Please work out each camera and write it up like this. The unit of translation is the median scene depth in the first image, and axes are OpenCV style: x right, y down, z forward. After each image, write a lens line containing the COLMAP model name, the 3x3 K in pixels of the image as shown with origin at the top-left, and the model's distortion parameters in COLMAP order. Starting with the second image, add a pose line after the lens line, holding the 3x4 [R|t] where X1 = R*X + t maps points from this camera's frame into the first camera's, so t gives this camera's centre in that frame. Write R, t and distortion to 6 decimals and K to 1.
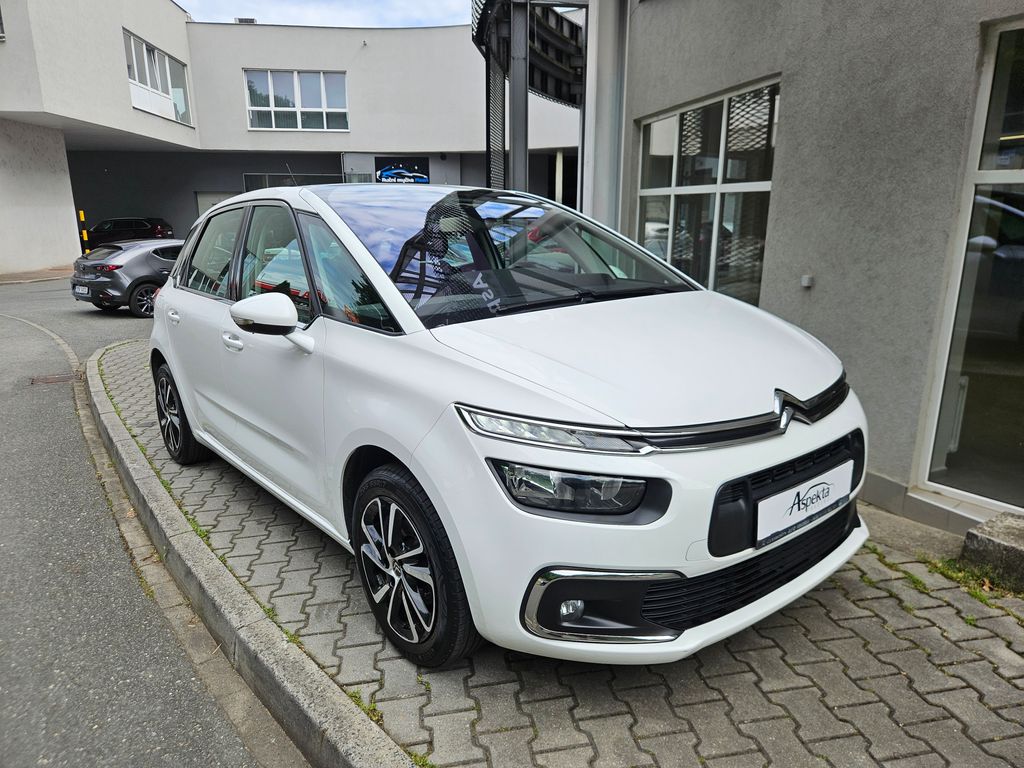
lens RADIAL K [[694.7, 0, 505.9], [0, 694.7, 381.0], [0, 0, 1]] dist [0.053819, -0.042410]
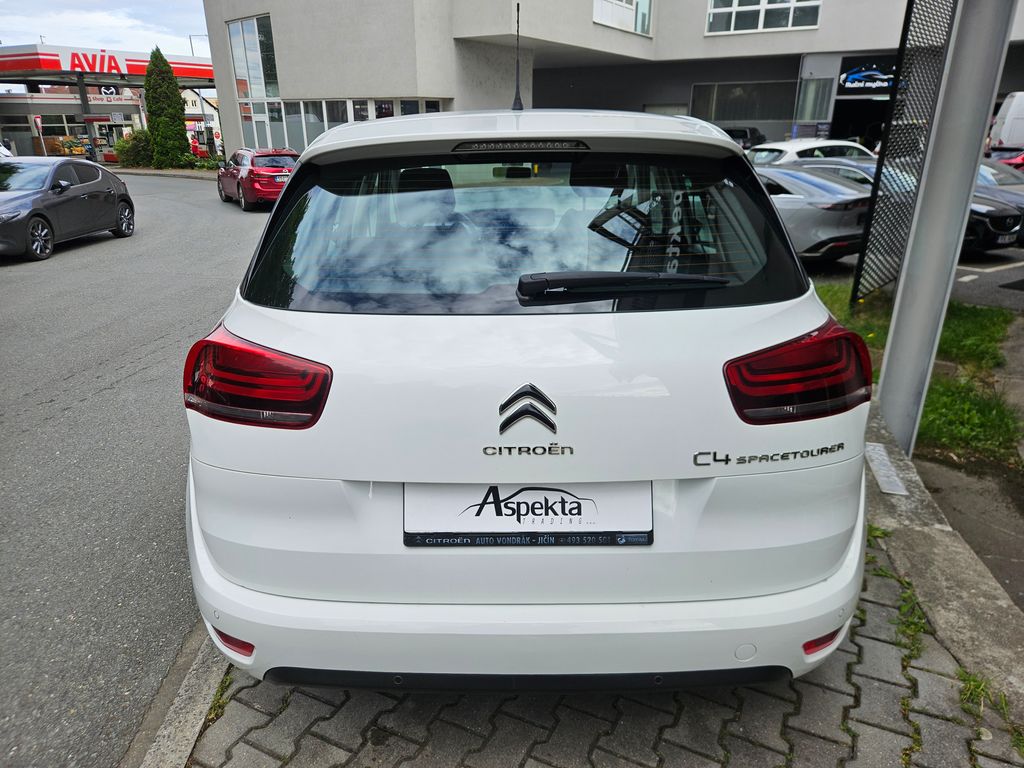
lens RADIAL K [[693.6, 0, 498.9], [0, 693.6, 384.5], [0, 0, 1]] dist [0.053756, -0.045530]
pose [[0.802093, 0.211804, -0.558378, 0.241513], [-0.142107, 0.975830, 0.166019, -0.074582], [0.580045, -0.053813, 0.812805, 0.201573]]
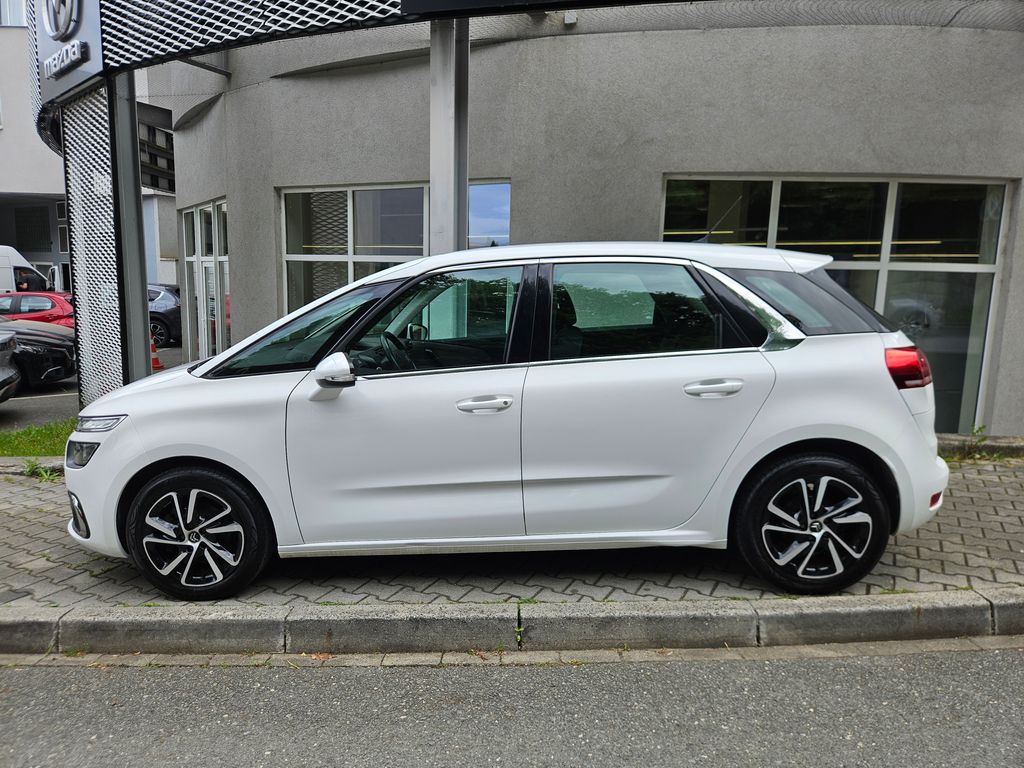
lens RADIAL K [[693.6, 0, 498.9], [0, 693.6, 384.5], [0, 0, 1]] dist [0.053756, -0.045530]
pose [[0.607939, -0.098007, 0.787912, -0.823758], [0.169964, 0.985413, -0.008567, -0.049148], [-0.775579, 0.139125, 0.615729, 0.295138]]
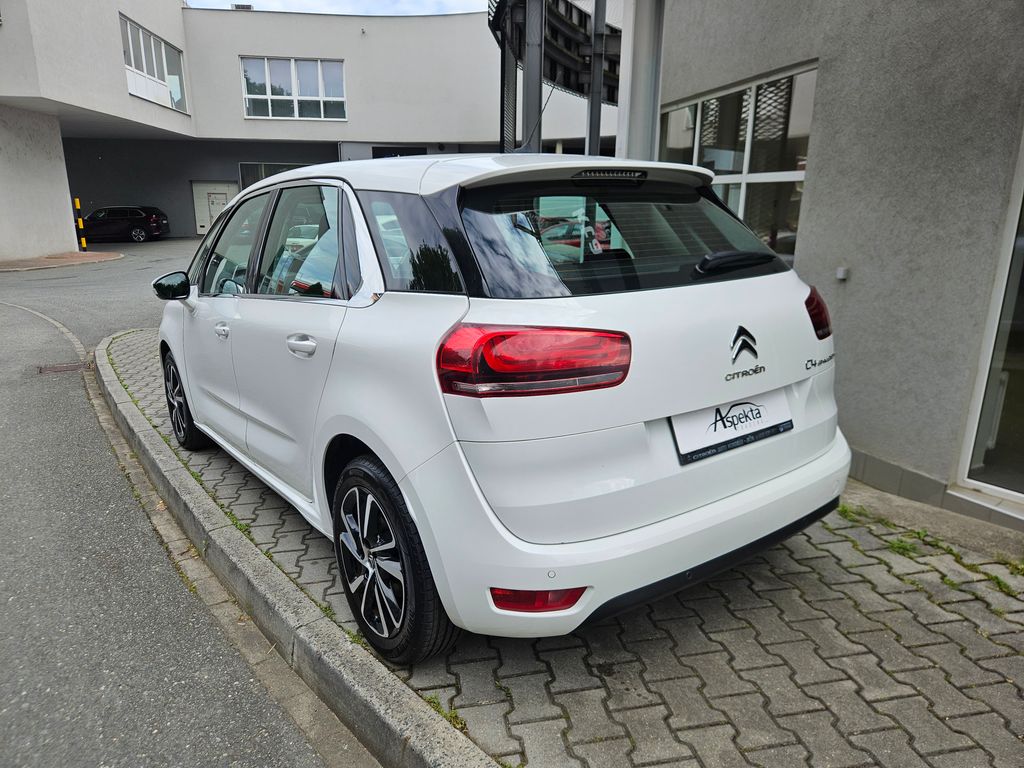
lens RADIAL K [[693.6, 0, 498.9], [0, 693.6, 384.5], [0, 0, 1]] dist [0.053756, -0.045530]
pose [[0.999958, 0.007643, 0.005148, -0.059973], [-0.007718, 0.999864, 0.014572, 0.002293], [-0.005036, -0.014611, 0.999881, 0.026214]]
